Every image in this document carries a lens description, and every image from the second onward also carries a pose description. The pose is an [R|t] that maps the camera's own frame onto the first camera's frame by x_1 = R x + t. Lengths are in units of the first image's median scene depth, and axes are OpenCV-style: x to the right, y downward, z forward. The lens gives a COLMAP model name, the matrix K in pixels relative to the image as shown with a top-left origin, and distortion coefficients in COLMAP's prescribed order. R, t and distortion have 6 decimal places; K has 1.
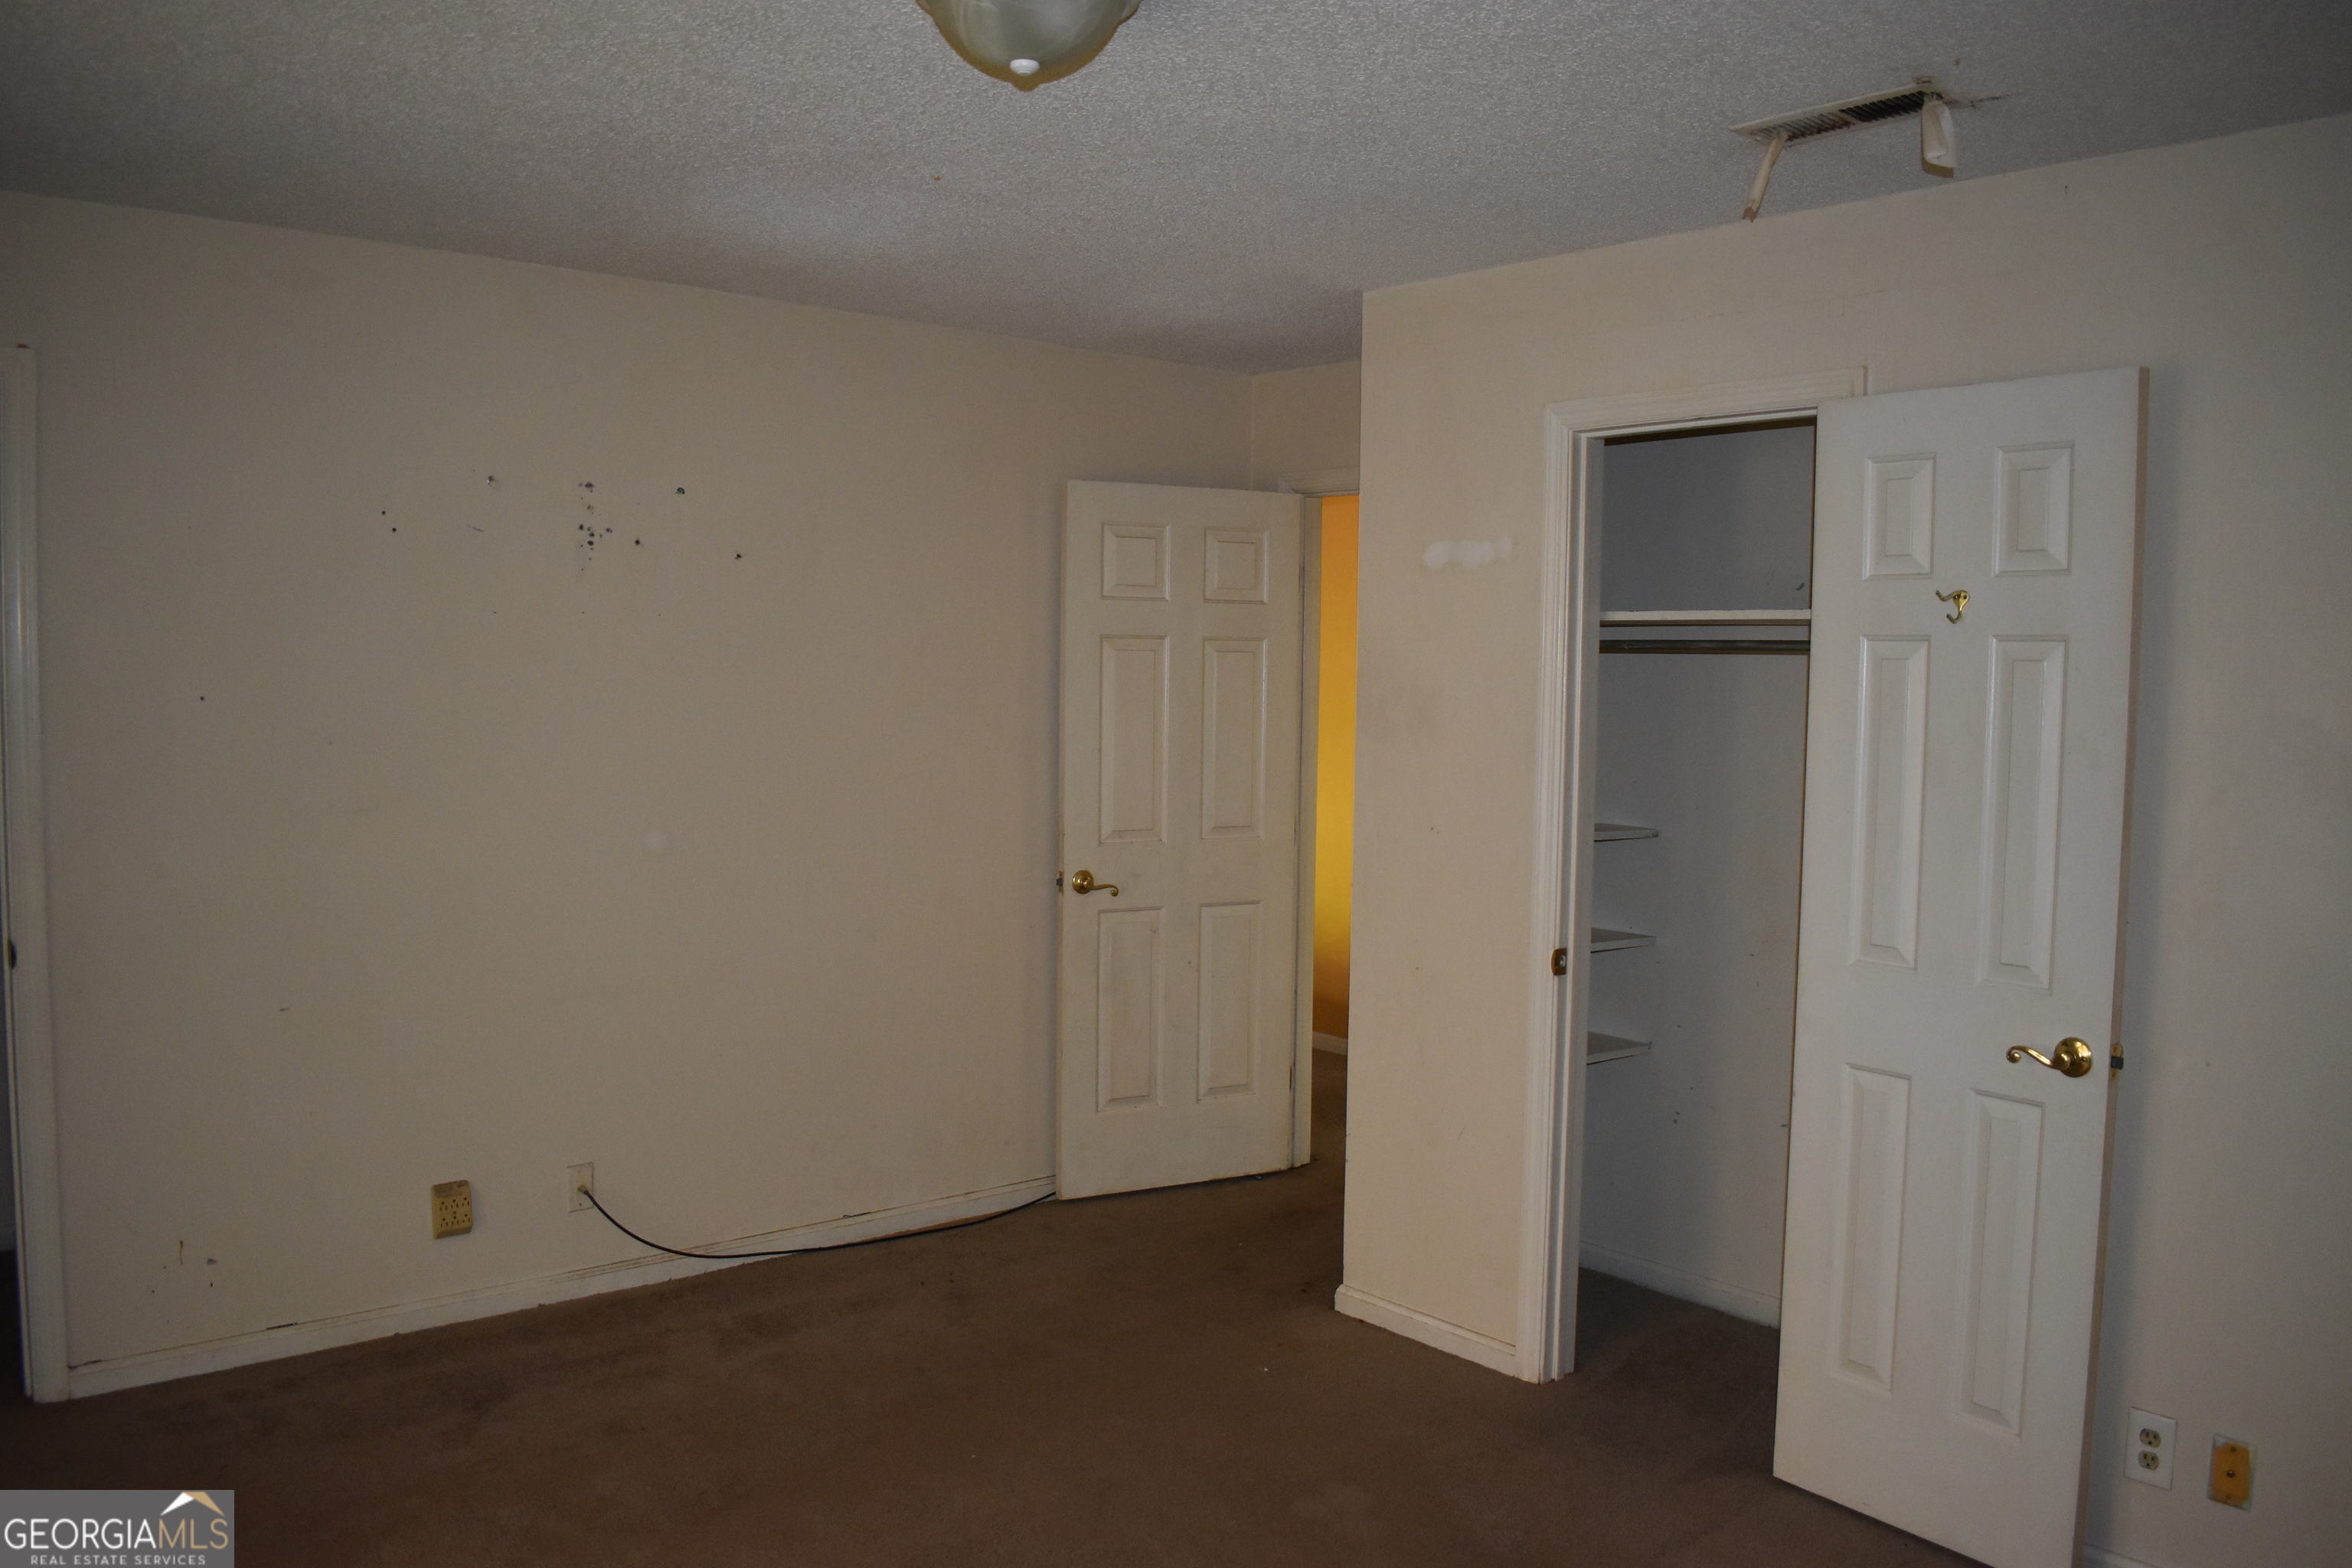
lens RADIAL K [[1830.8, 0, 1176.0], [0, 1830.8, 784.0], [0, 0, 1]] dist [-0.098427, 0.018362]
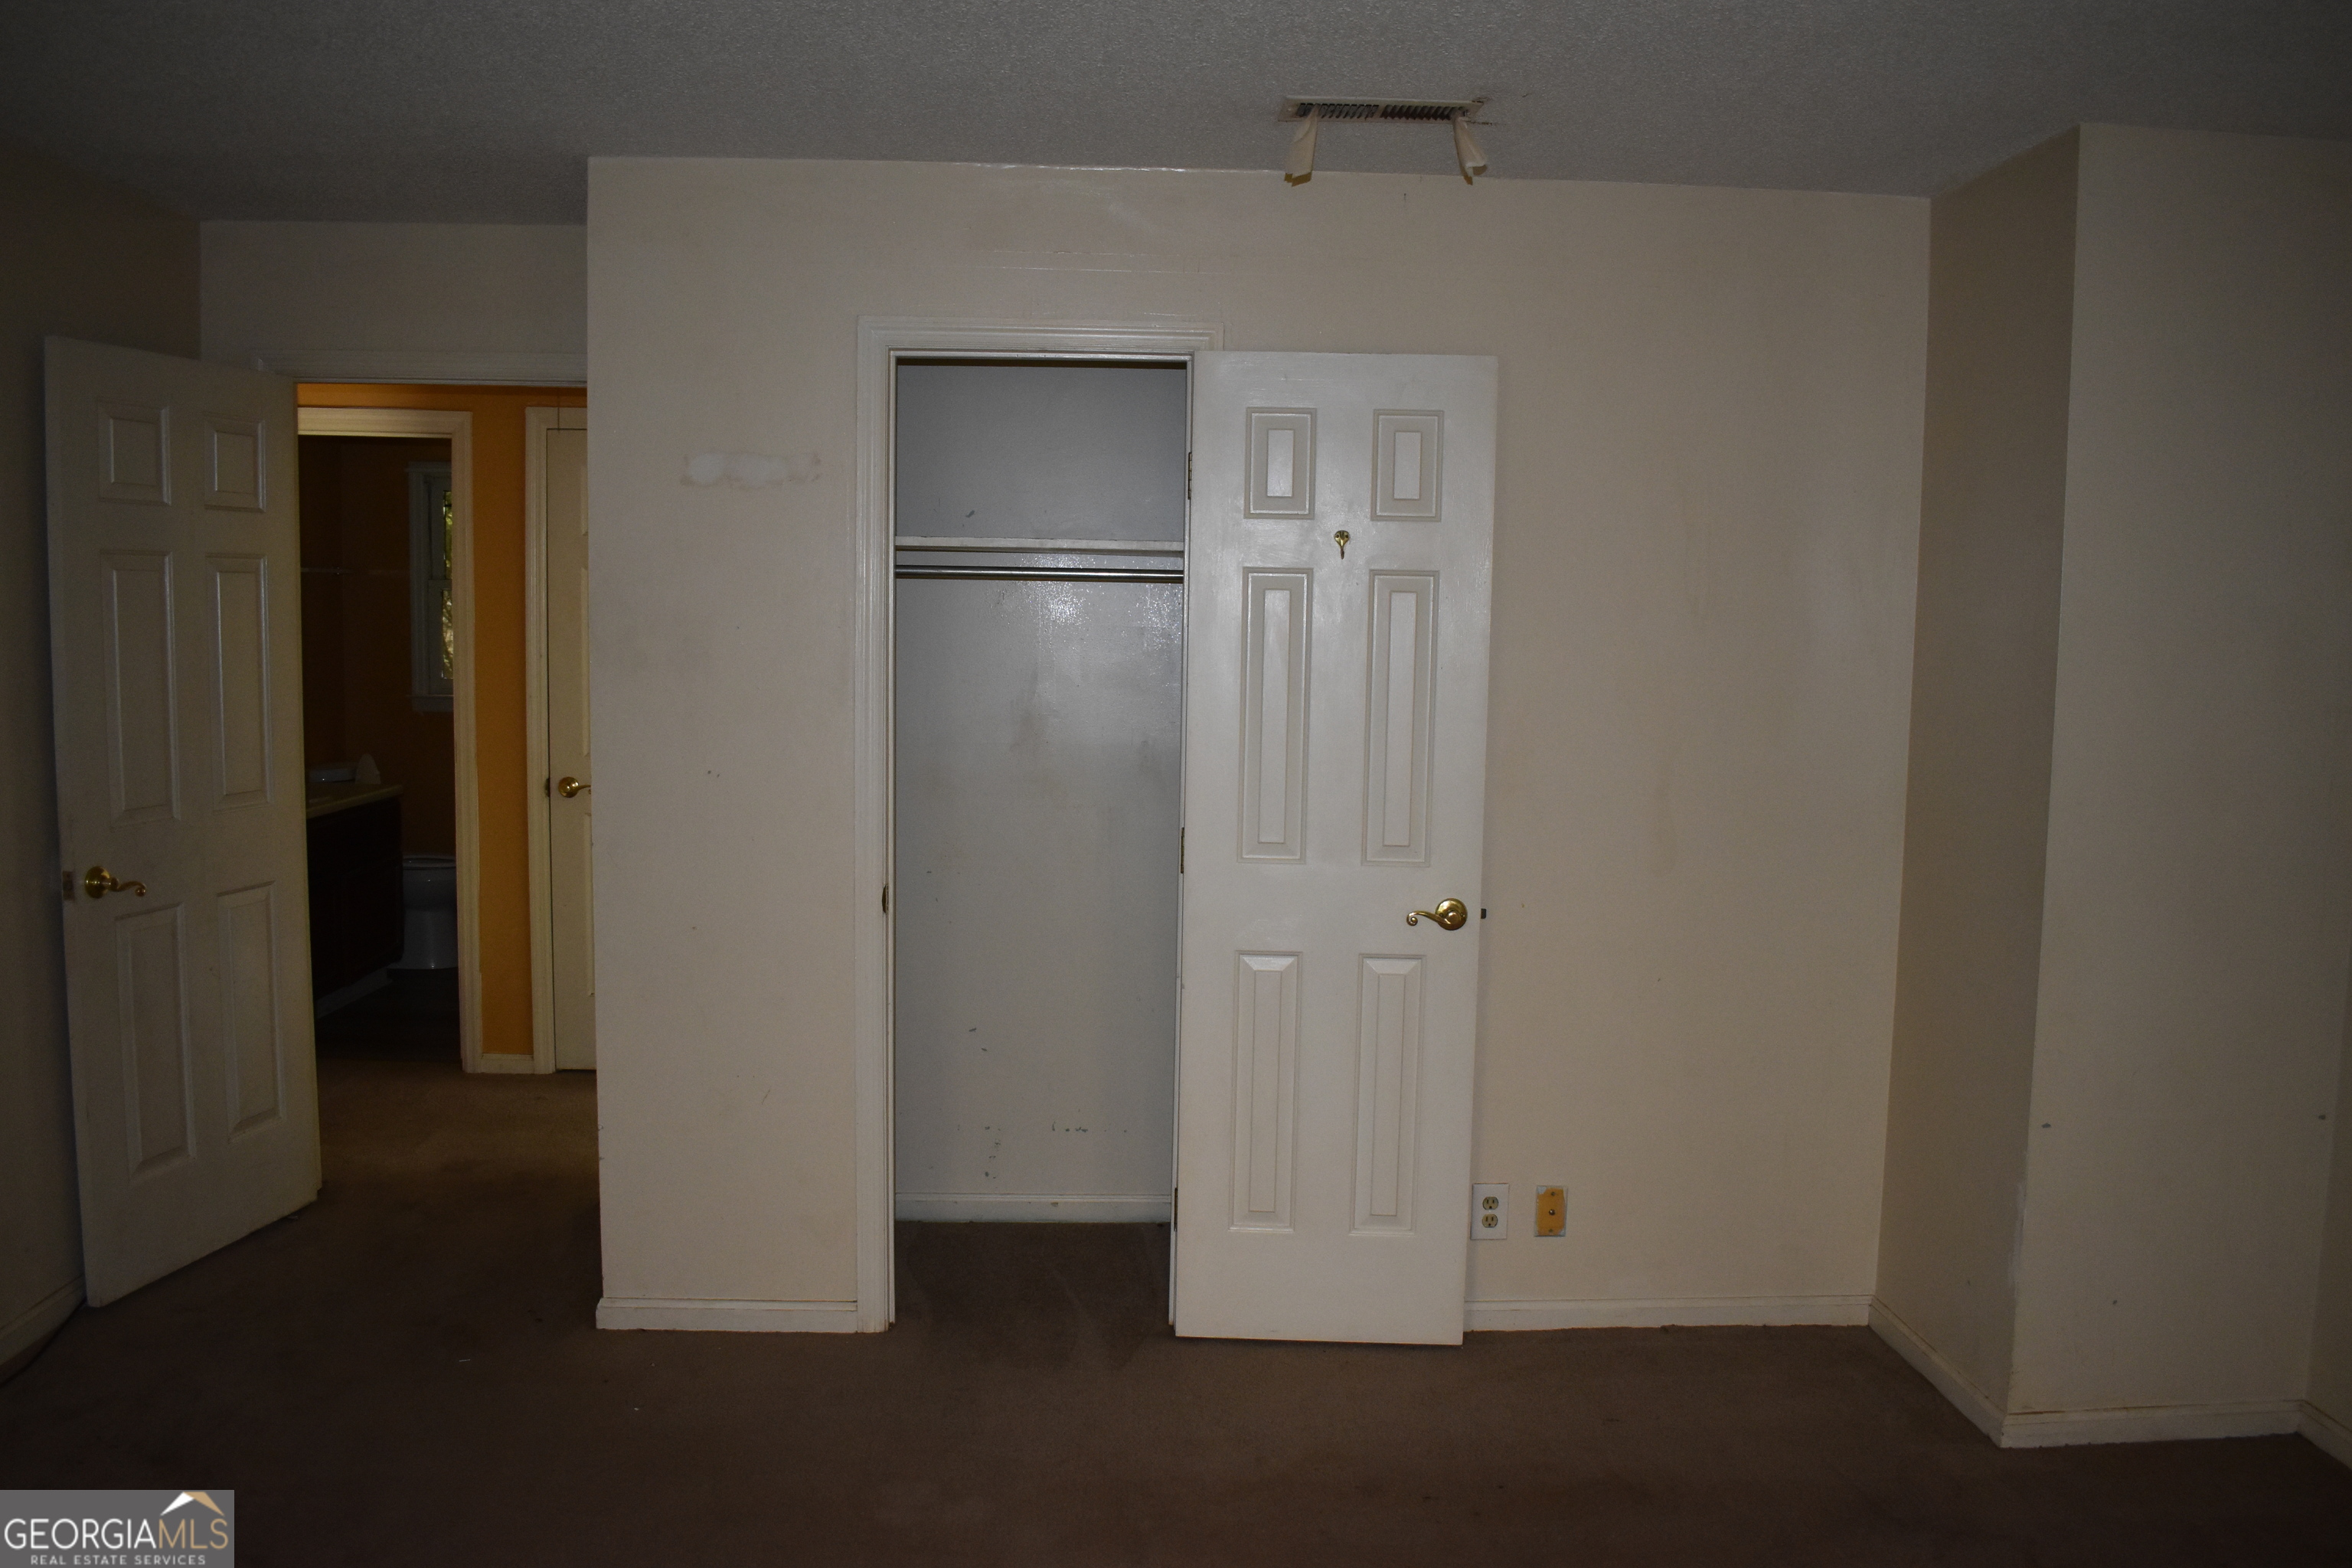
lens RADIAL K [[1830.8, 0, 1176.0], [0, 1830.8, 784.0], [0, 0, 1]] dist [-0.098427, 0.018362]
pose [[0.621657, -0.082041, 0.778981, -0.435589], [0.041898, 0.996559, 0.071519, -0.025367], [-0.782168, -0.011822, 0.622956, 0.269161]]
